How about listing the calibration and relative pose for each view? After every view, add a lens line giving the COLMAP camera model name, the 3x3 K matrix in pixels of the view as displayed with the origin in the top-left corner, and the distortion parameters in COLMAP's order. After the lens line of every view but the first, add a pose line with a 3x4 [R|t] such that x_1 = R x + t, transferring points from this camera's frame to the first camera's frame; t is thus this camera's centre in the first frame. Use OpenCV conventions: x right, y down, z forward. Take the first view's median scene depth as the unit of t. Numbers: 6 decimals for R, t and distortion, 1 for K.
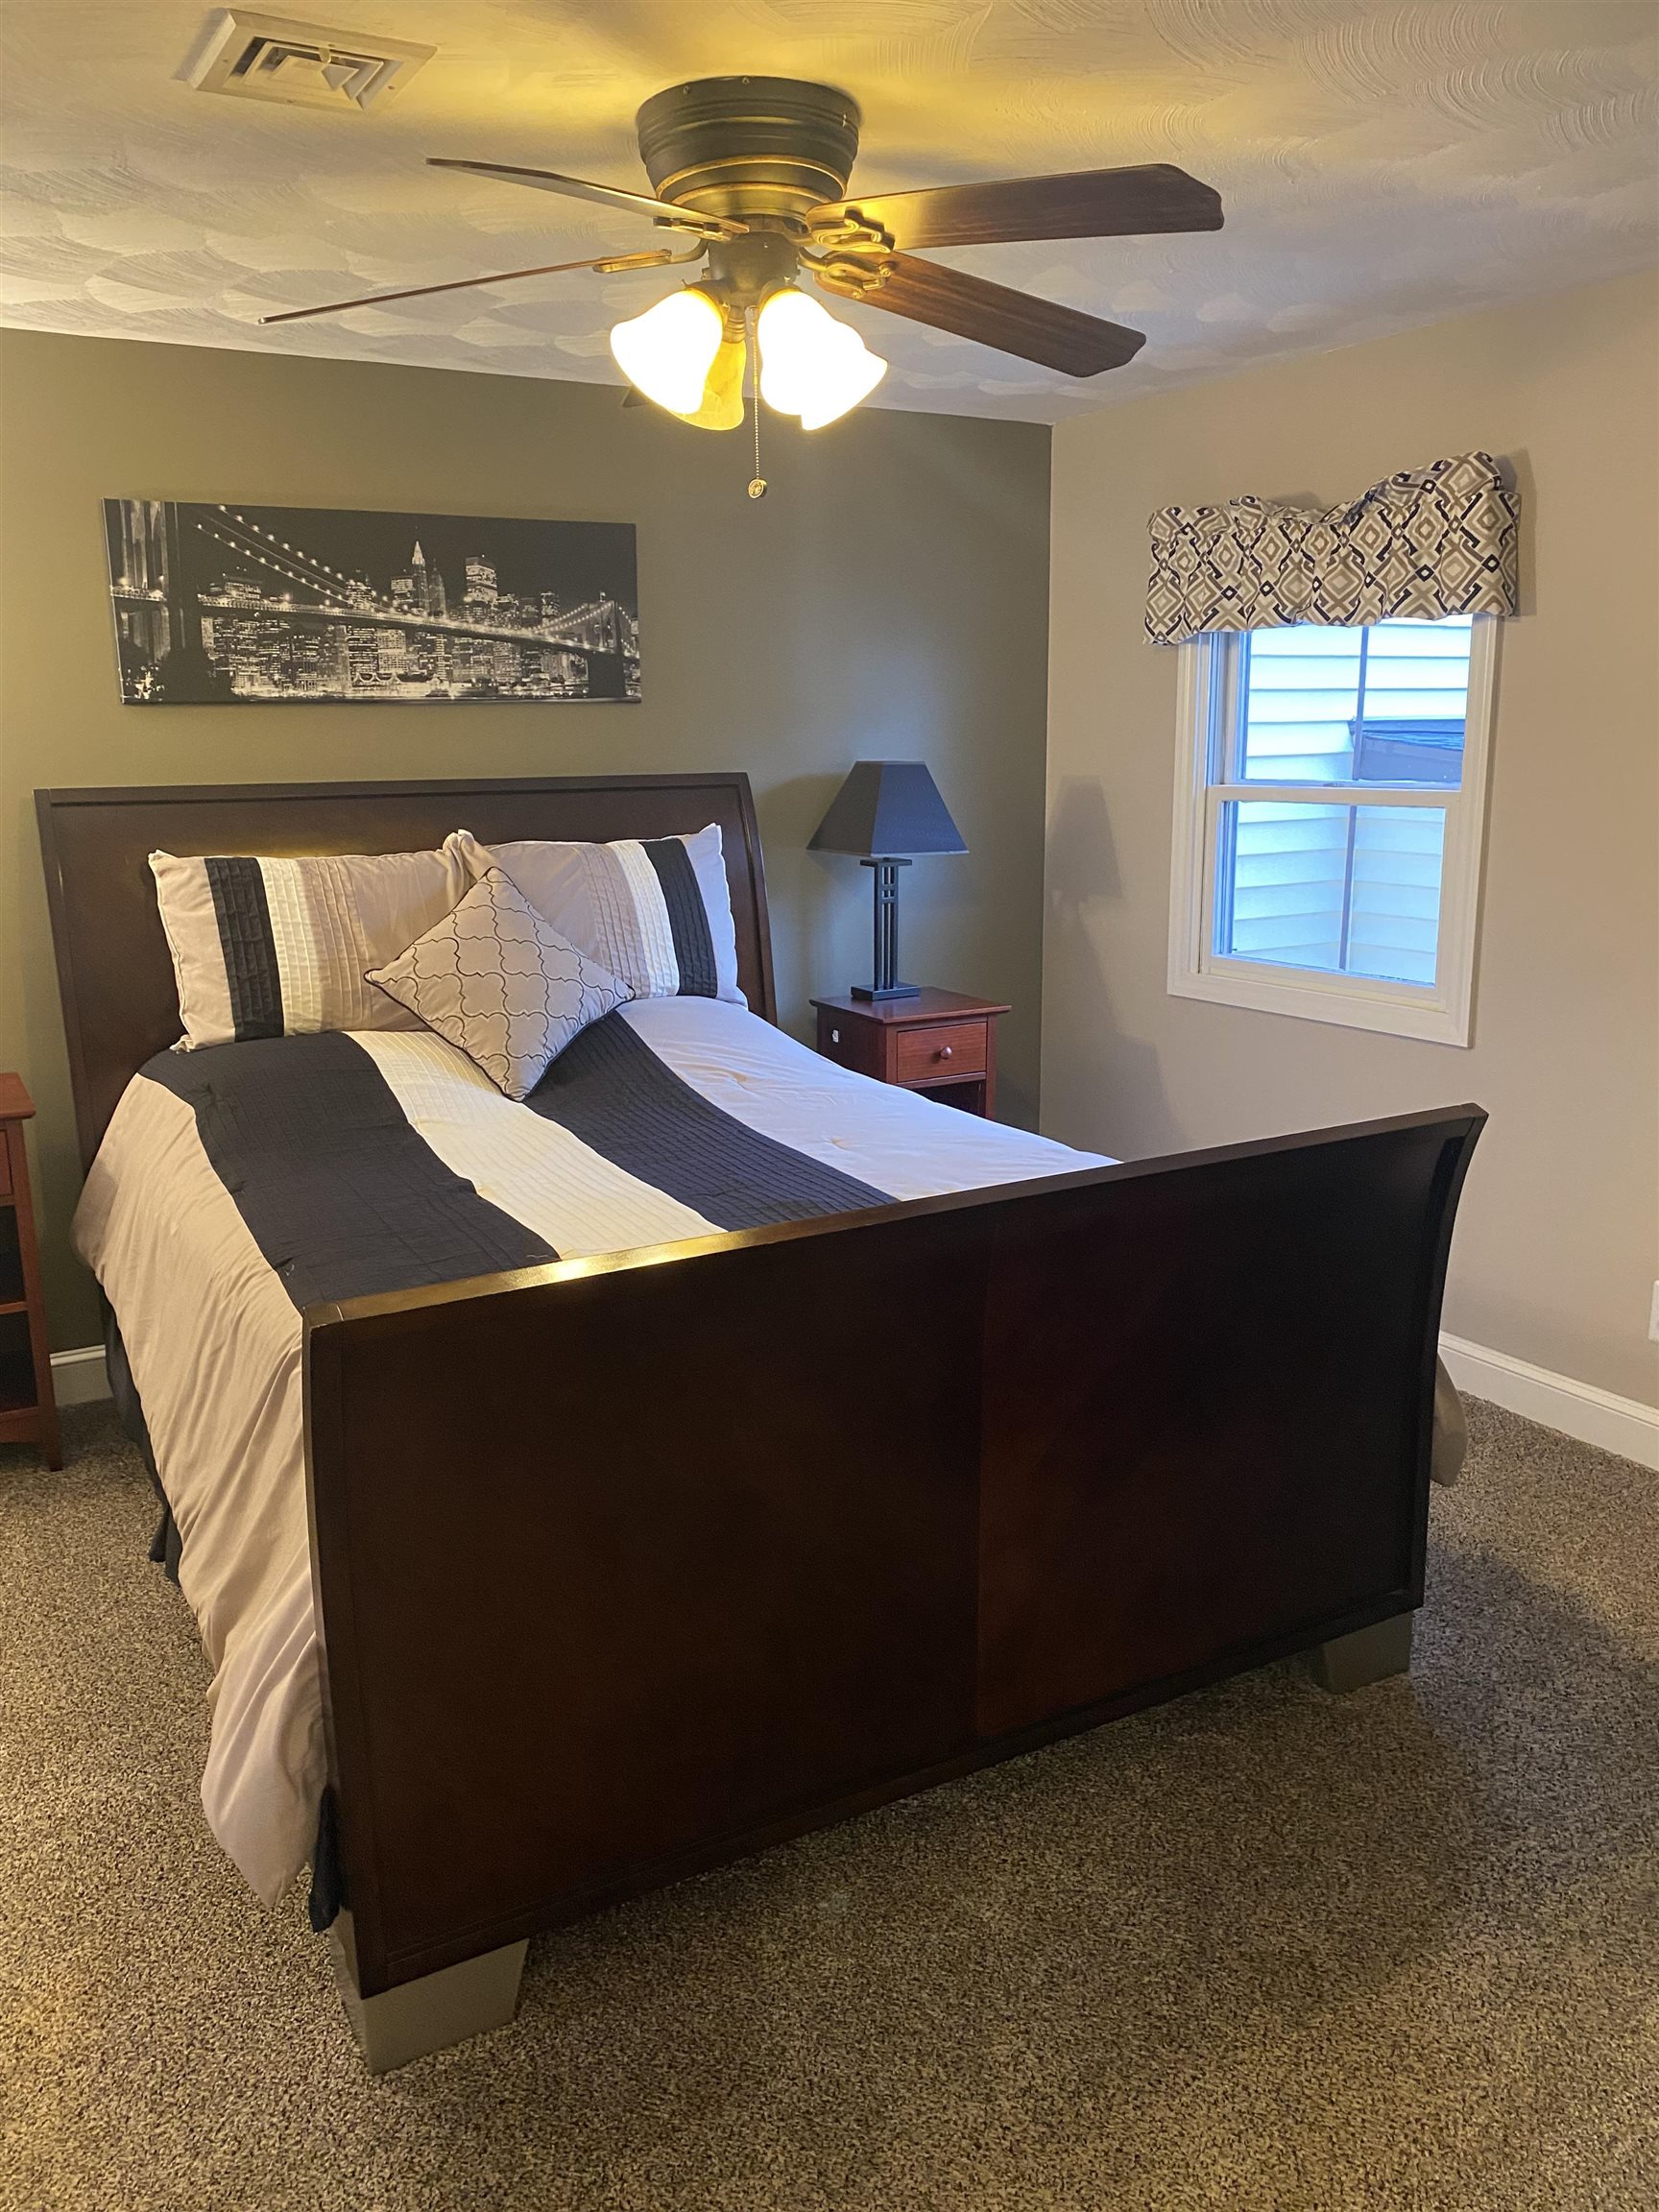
lens RADIAL K [[1697.2, 0, 838.7], [0, 1697.2, 1101.7], [0, 0, 1]] dist [0.008906, -0.016310]
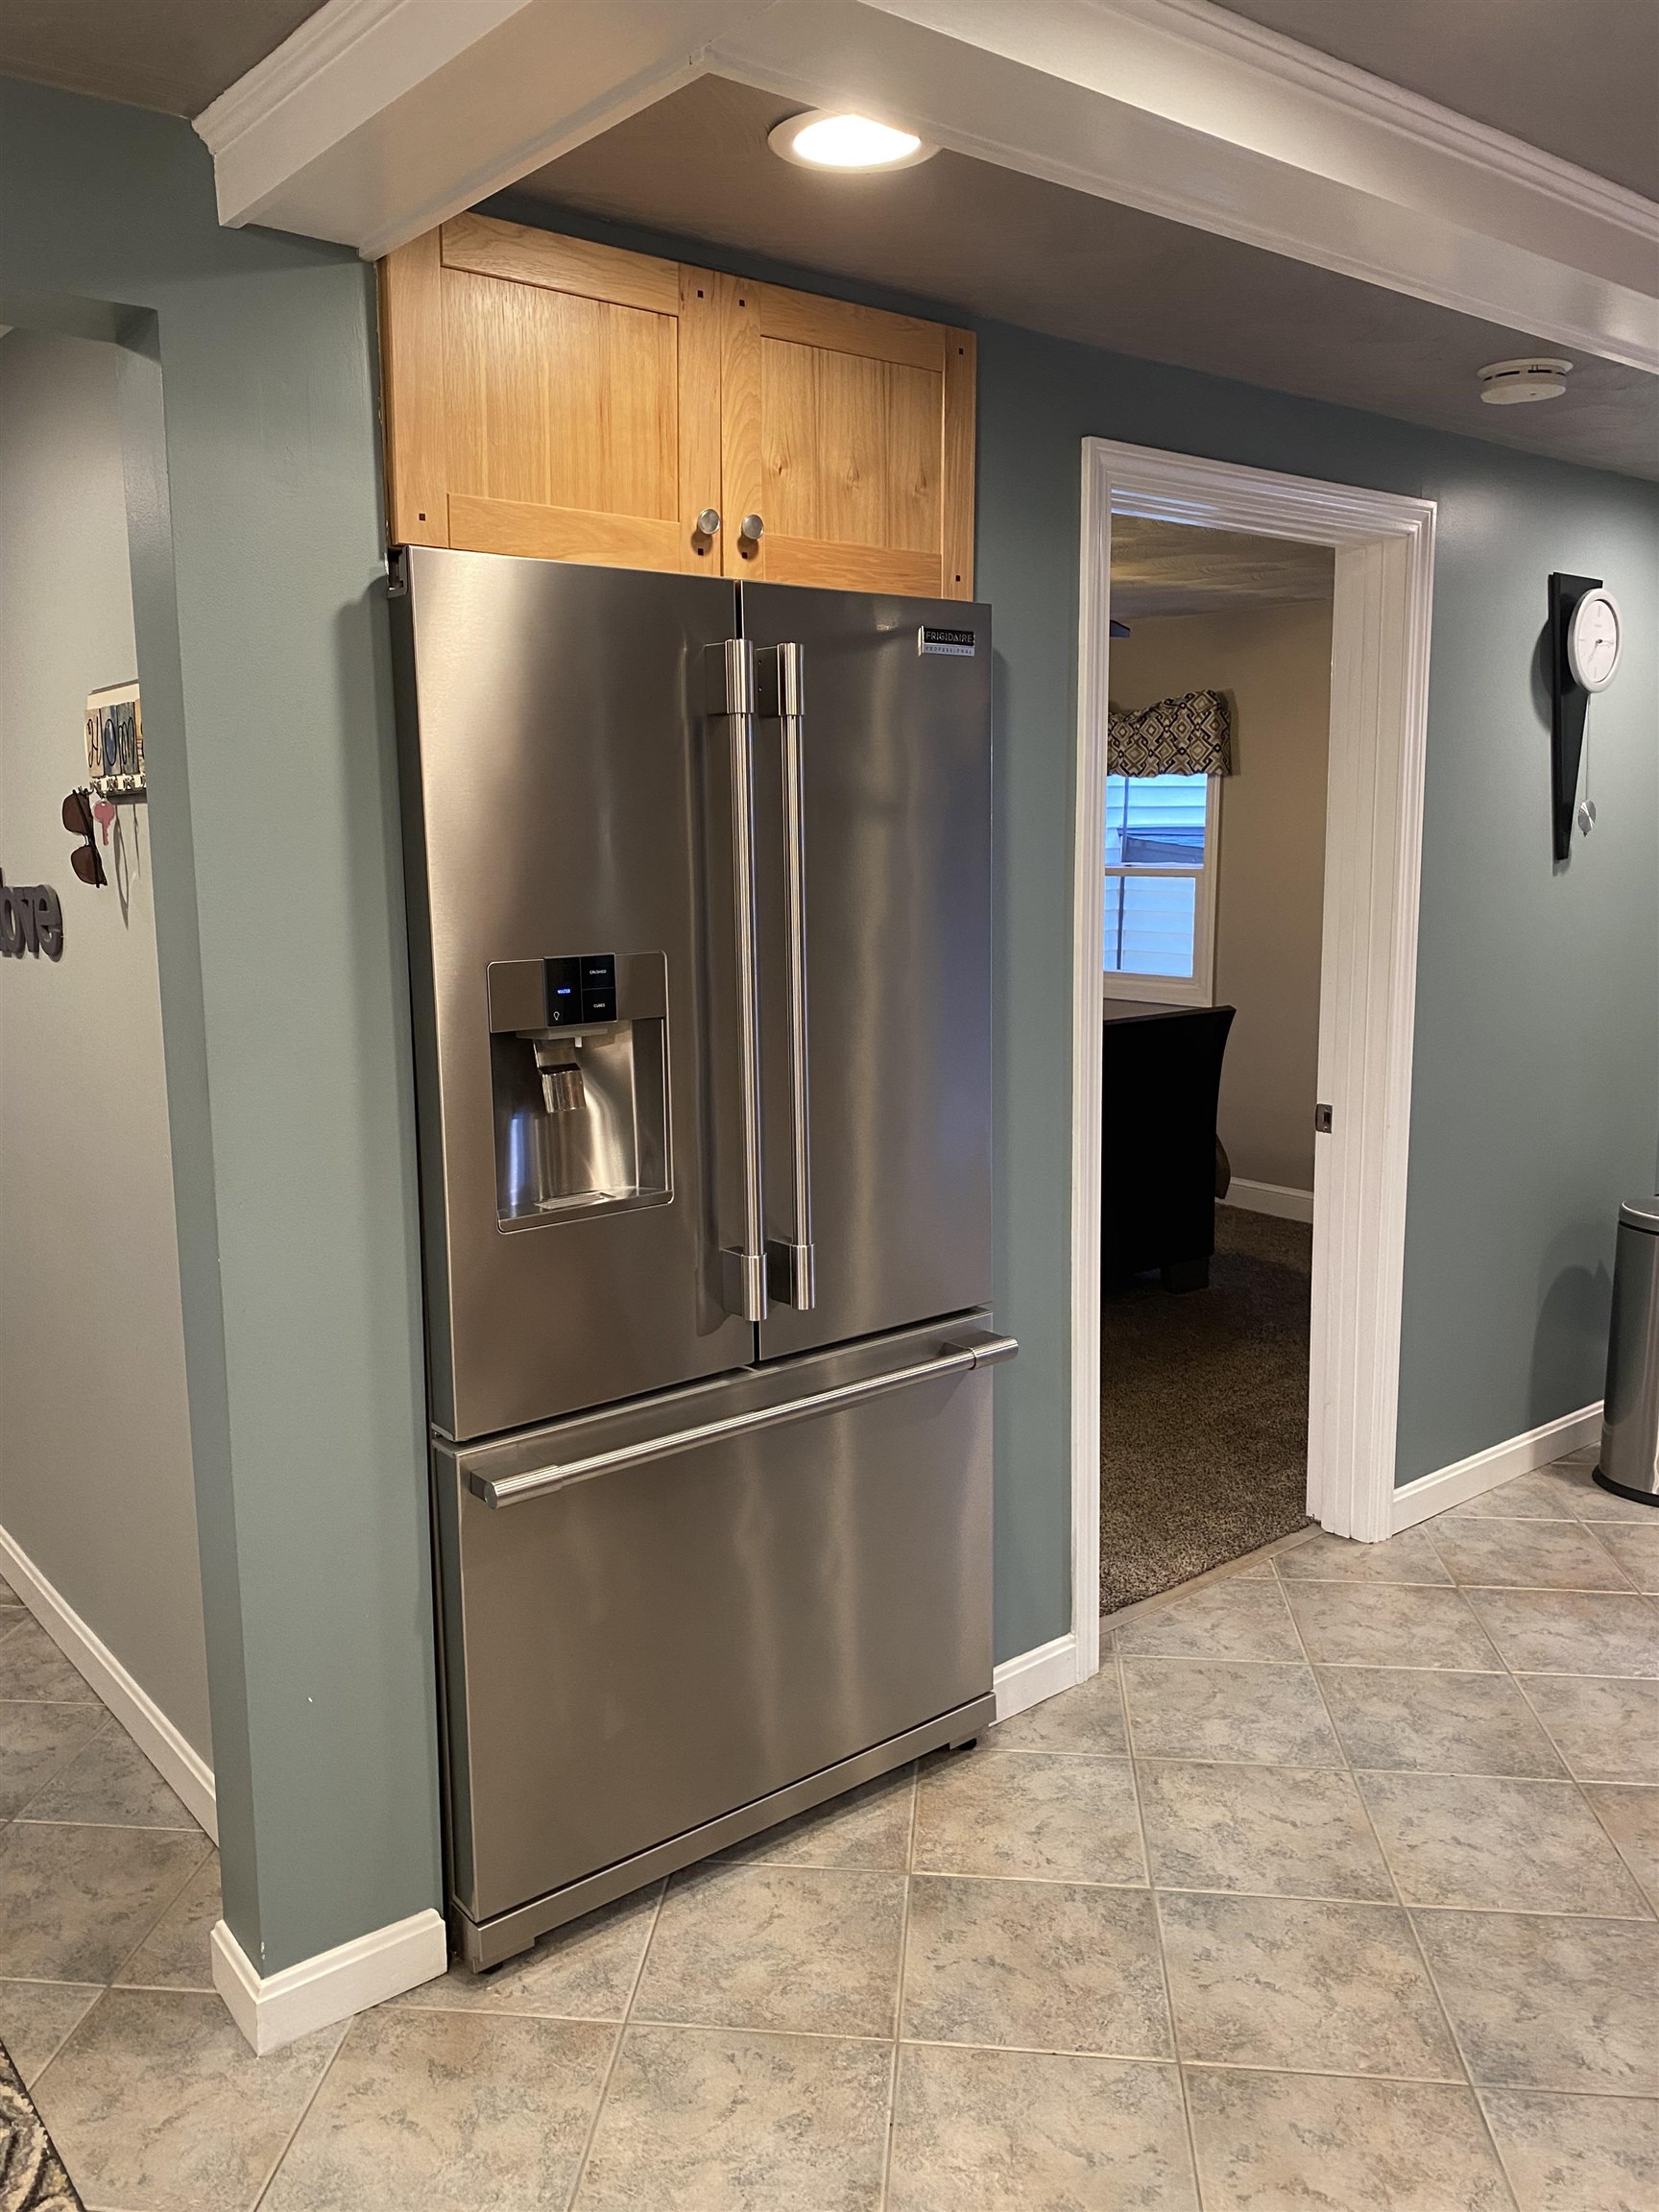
lens RADIAL K [[1697.2, 0, 822.0], [0, 1697.2, 1108.0], [0, 0, 1]] dist [0.008906, -0.016310]
pose [[0.986994, -0.020329, 0.159466, -0.344154], [0.028705, 0.998317, -0.050399, 0.158399], [-0.158173, 0.054321, 0.985916, -0.738995]]
